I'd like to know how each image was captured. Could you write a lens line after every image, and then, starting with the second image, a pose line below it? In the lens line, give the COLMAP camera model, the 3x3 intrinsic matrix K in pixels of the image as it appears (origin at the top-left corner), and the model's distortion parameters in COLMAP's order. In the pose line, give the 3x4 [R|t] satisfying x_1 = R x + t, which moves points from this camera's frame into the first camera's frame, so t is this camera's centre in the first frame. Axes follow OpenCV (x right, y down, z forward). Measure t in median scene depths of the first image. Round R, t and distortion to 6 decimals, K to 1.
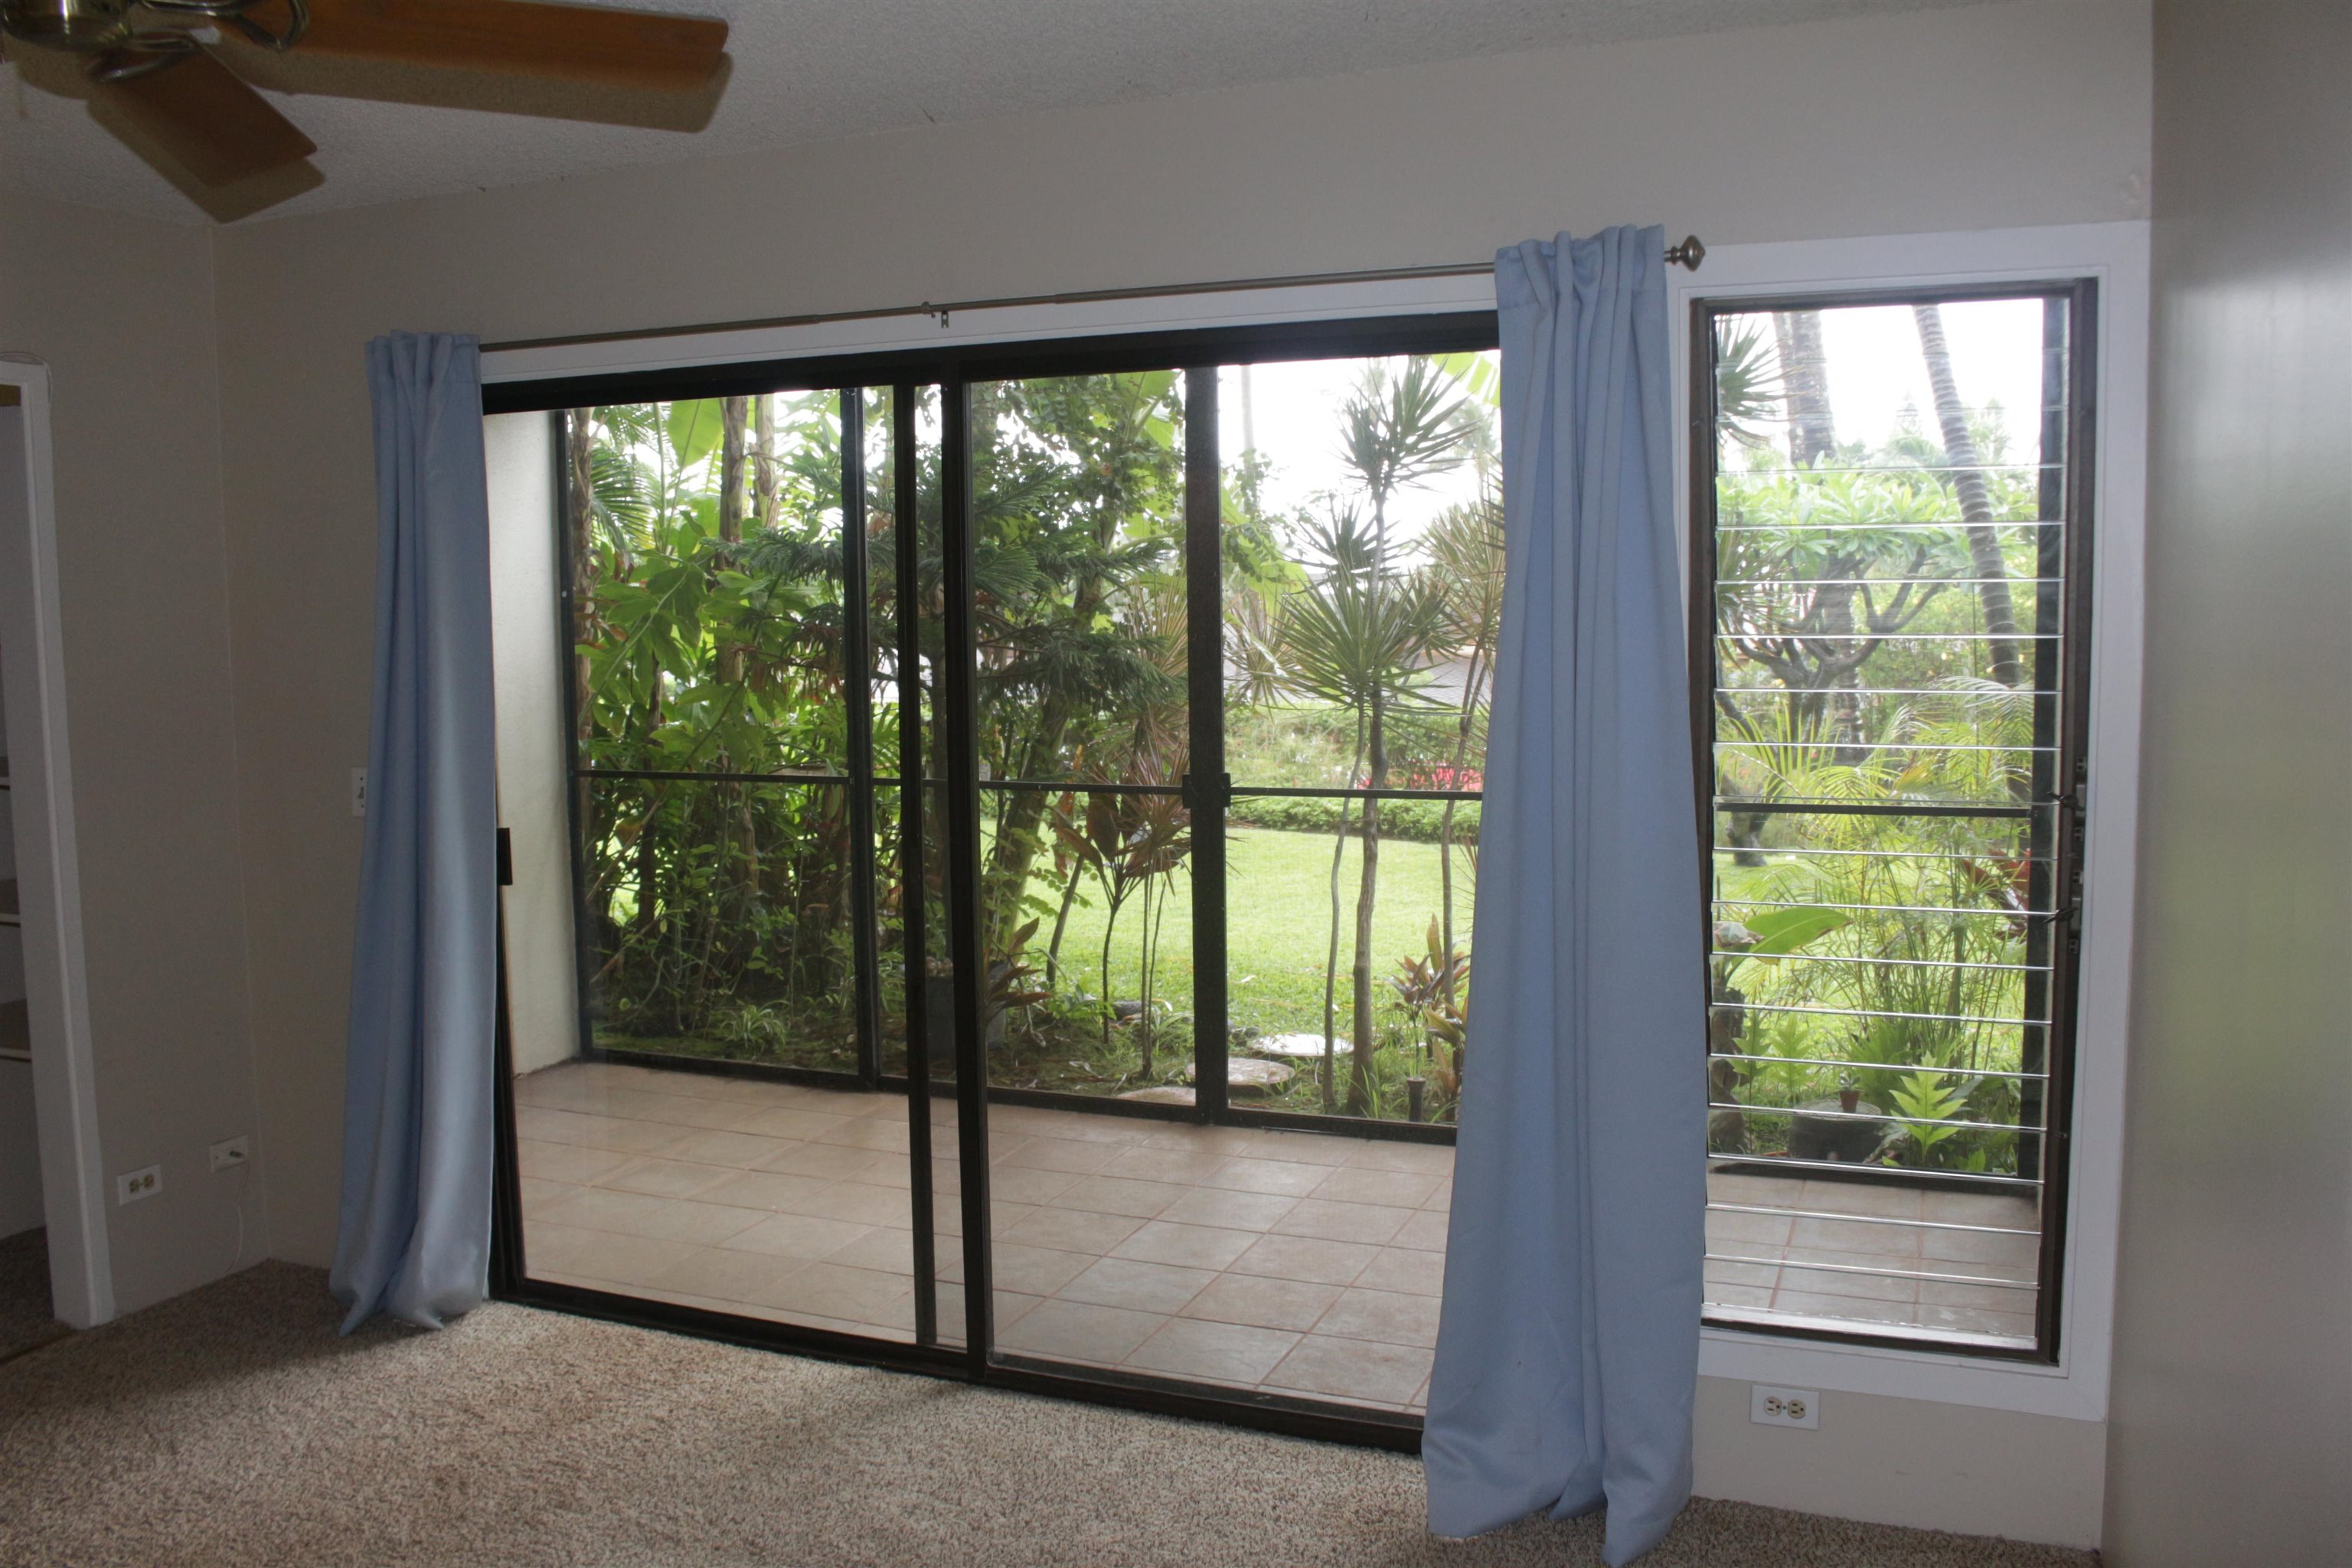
lens RADIAL K [[1980.6, 0, 1180.8], [0, 1980.6, 775.2], [0, 0, 1]] dist [-0.140460, 0.099128]
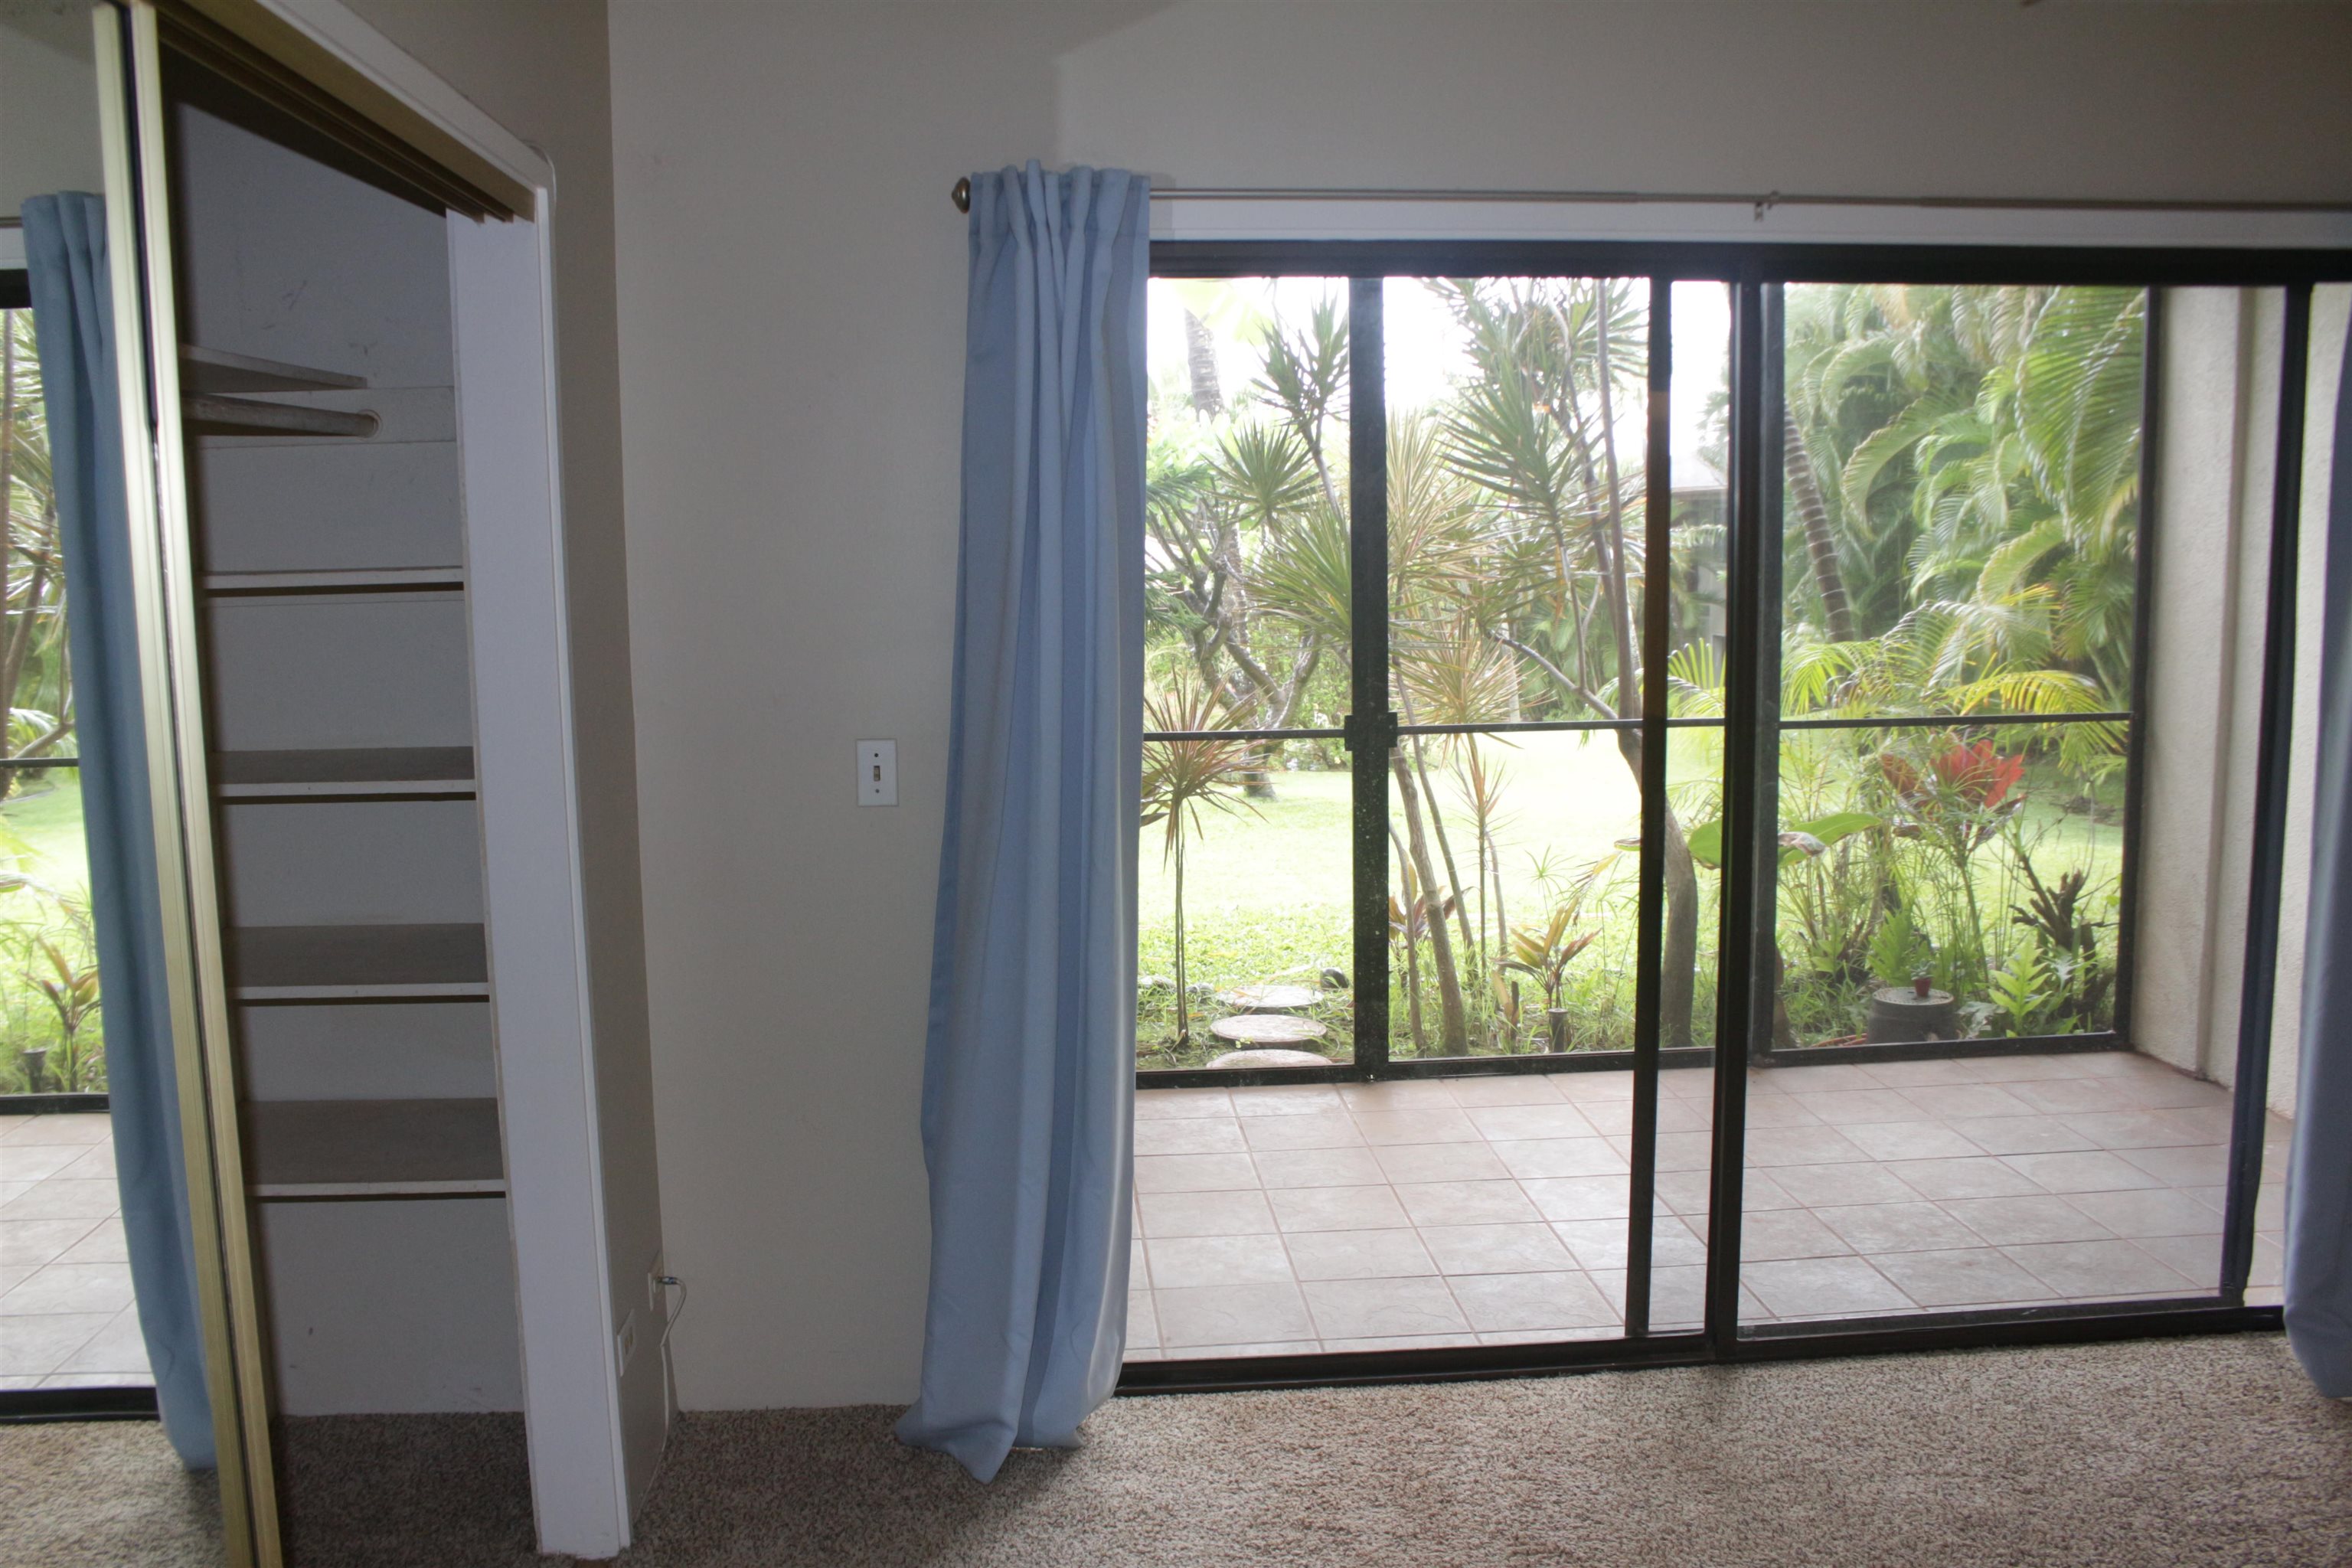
lens RADIAL K [[1980.6, 0, 1177.1], [0, 1980.6, 780.2], [0, 0, 1]] dist [-0.140460, 0.099128]
pose [[0.896394, -0.057893, 0.439461, -0.692220], [0.045001, 0.998197, 0.039708, -0.014552], [-0.440968, -0.015818, 0.897383, 0.273451]]
